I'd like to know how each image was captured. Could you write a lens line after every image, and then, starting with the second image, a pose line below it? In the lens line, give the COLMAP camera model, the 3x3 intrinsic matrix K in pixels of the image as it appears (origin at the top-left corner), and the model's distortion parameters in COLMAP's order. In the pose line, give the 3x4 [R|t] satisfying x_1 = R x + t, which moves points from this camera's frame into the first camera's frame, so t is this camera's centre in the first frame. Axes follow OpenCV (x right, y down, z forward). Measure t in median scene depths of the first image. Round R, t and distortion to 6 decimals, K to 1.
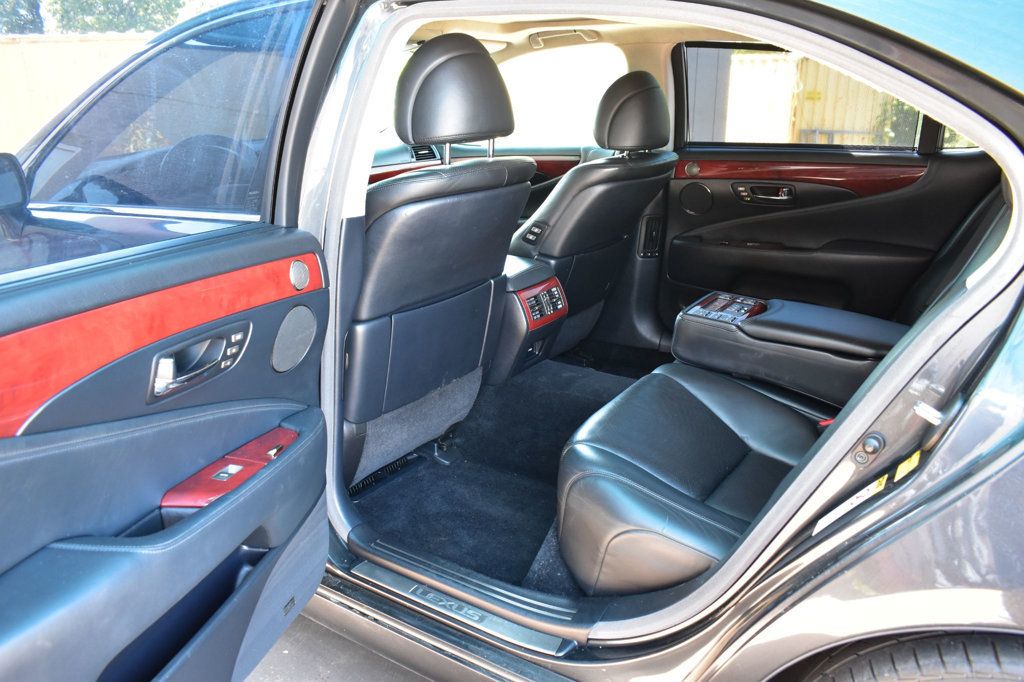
lens RADIAL K [[793.9, 0, 512.0], [0, 793.9, 341.0], [0, 0, 1]] dist [-0.095633, 0.000122]
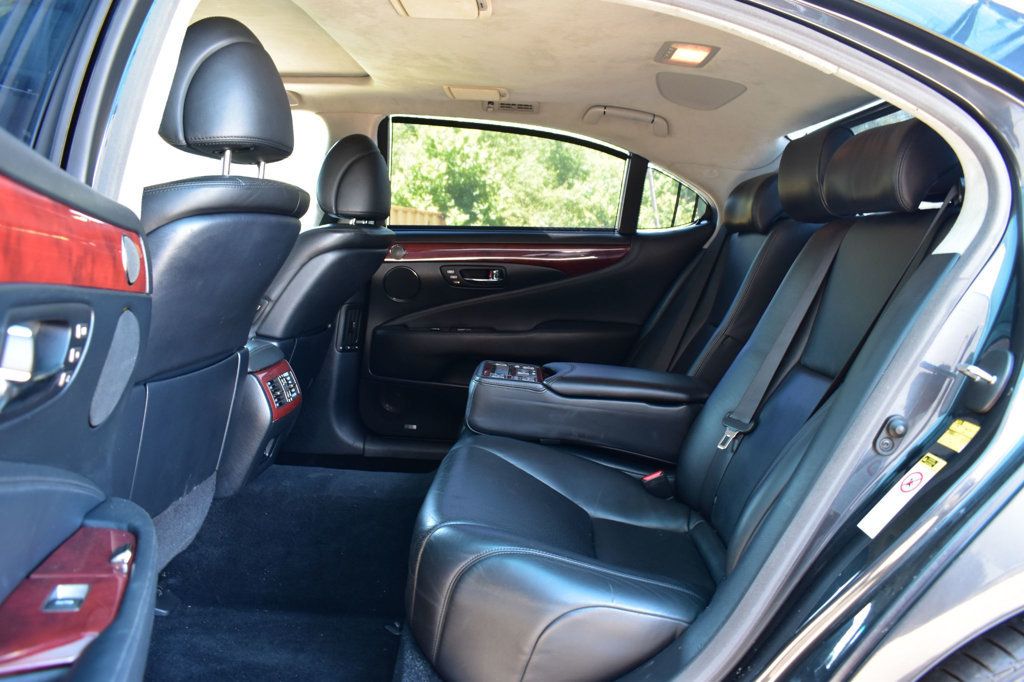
lens RADIAL K [[793.9, 0, 512.0], [0, 793.9, 341.0], [0, 0, 1]] dist [-0.095633, 0.000122]
pose [[0.852388, -0.016480, 0.522650, -0.174022], [0.113232, 0.981606, -0.153718, 0.053088], [-0.510502, 0.190208, 0.838575, 0.192893]]
